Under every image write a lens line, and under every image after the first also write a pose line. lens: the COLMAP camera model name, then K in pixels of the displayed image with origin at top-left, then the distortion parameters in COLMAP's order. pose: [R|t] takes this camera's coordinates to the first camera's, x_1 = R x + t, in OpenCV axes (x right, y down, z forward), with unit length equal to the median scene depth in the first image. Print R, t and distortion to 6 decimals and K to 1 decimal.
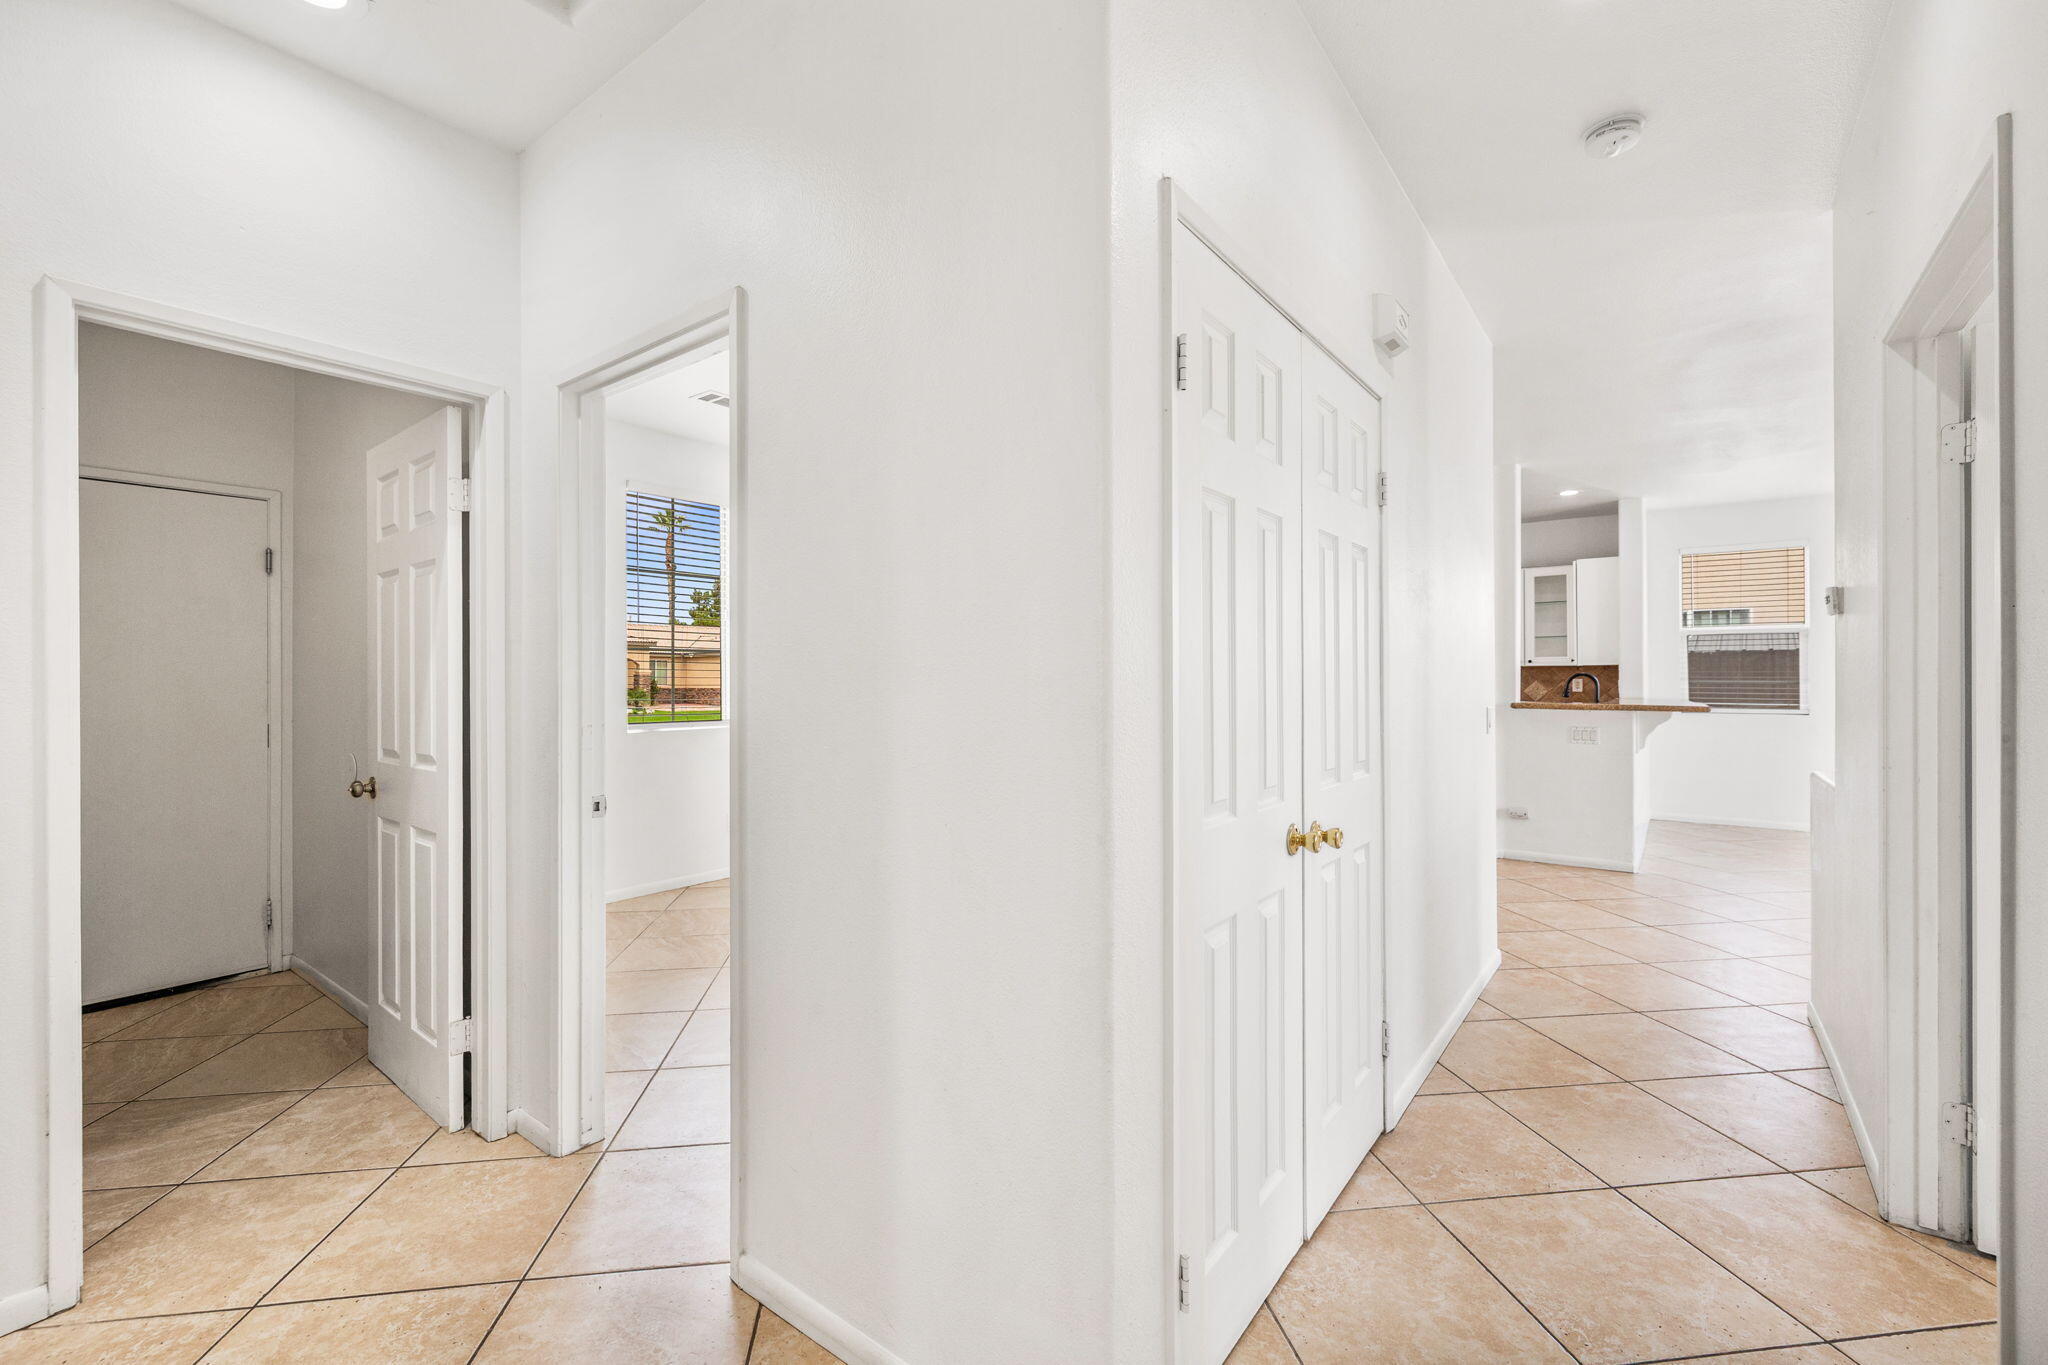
lens RADIAL K [[865.7, 0, 1021.5], [0, 865.7, 679.3], [0, 0, 1]] dist [0.001724, -0.000280]
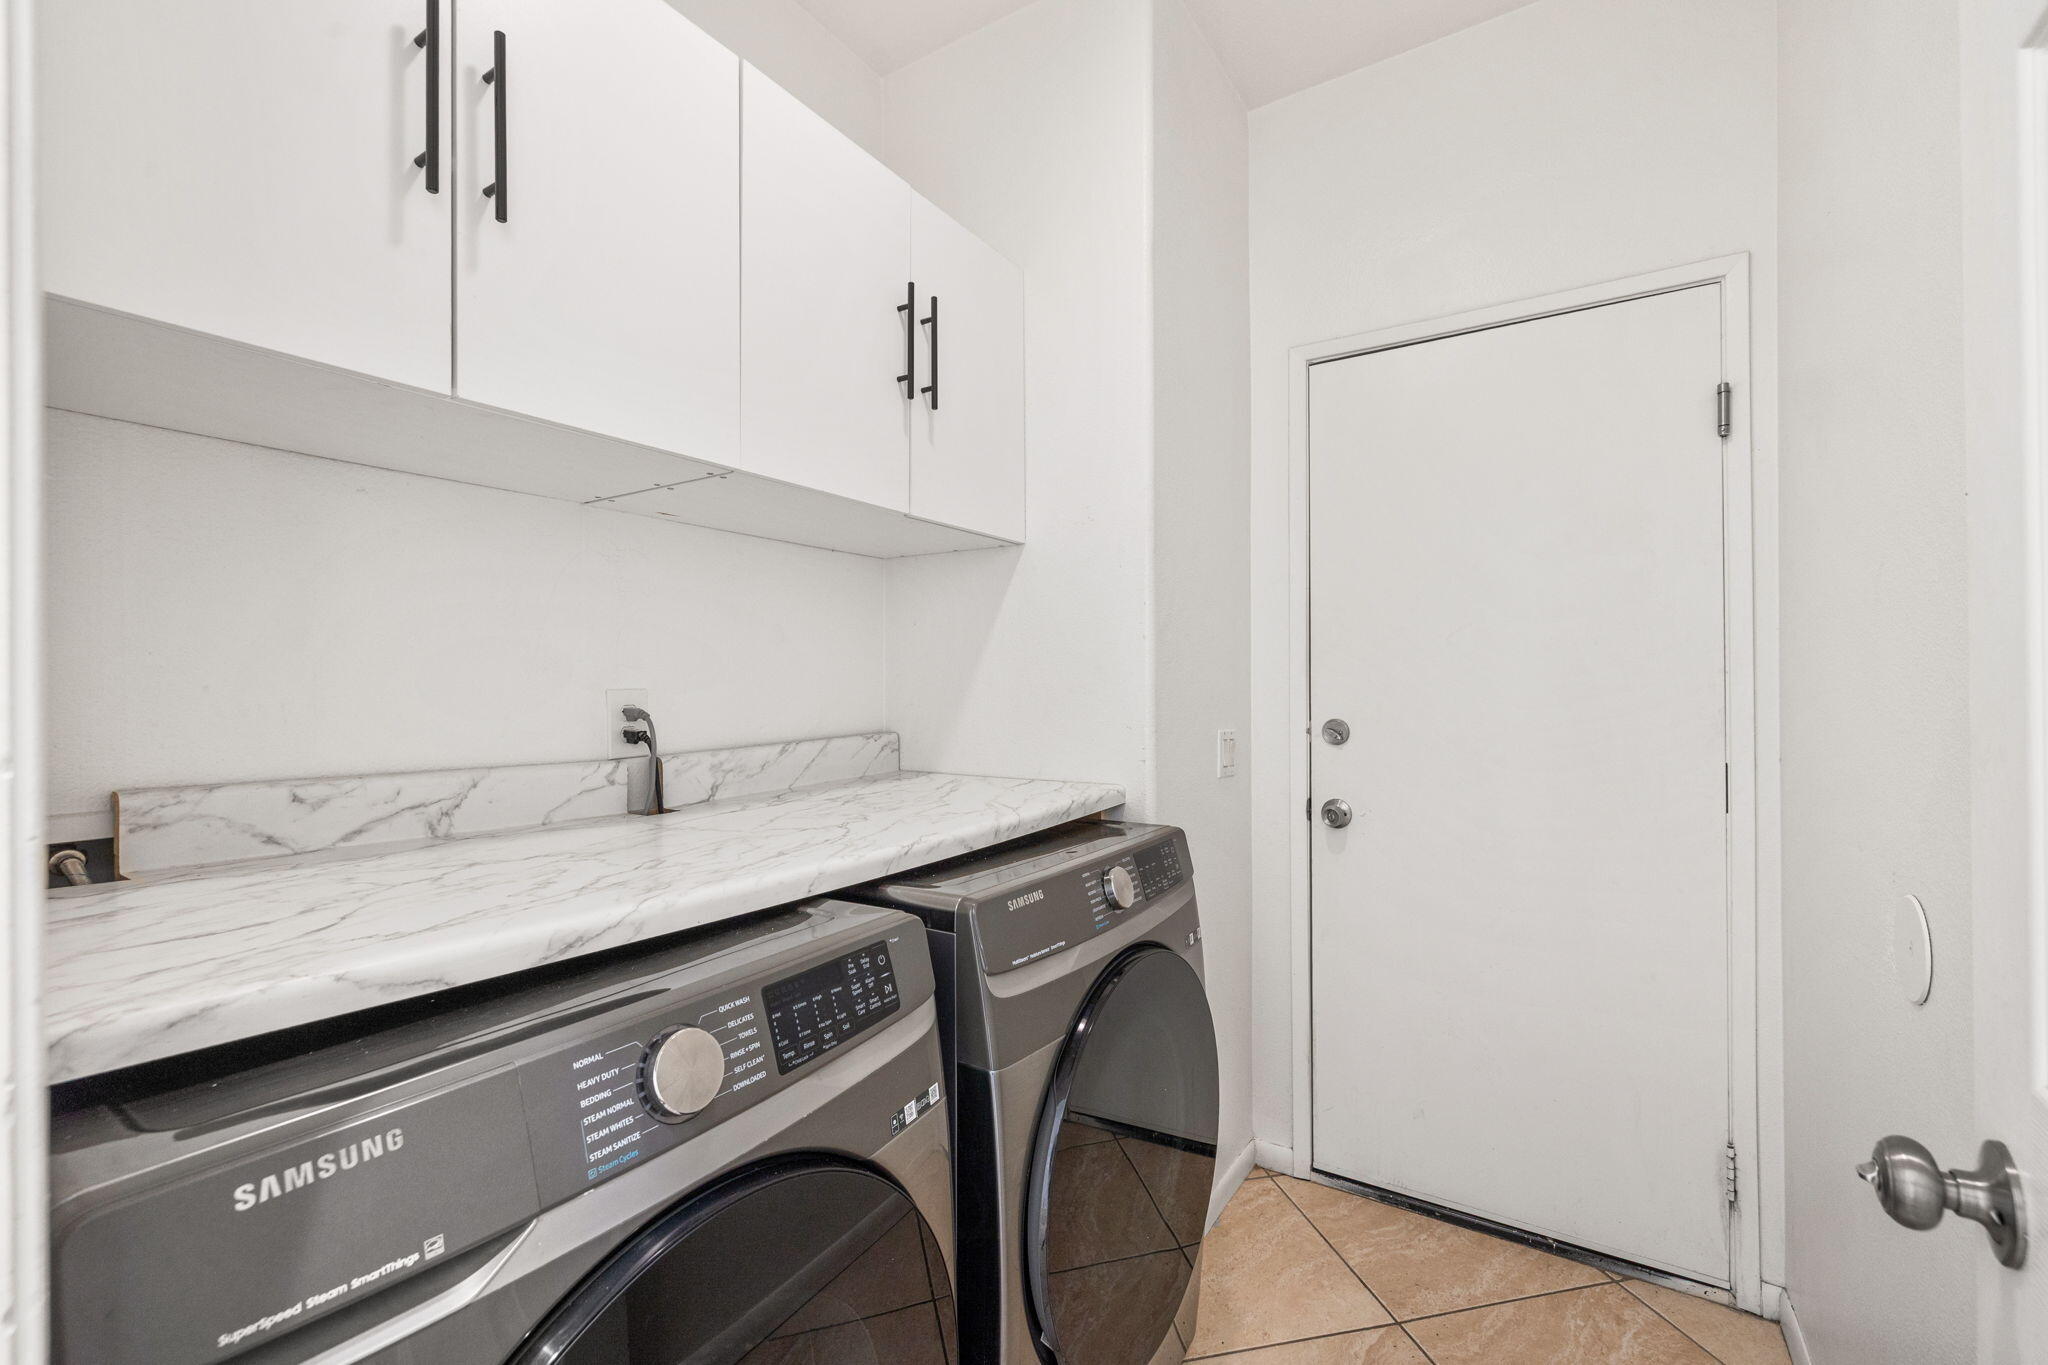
lens RADIAL K [[865.7, 0, 1021.5], [0, 865.7, 679.3], [0, 0, 1]] dist [0.001724, -0.000280]
pose [[0.084746, -0.006731, -0.996380, -0.299750], [0.010770, 0.999925, -0.005839, 0.005837], [0.996344, -0.010236, 0.084812, 0.400481]]
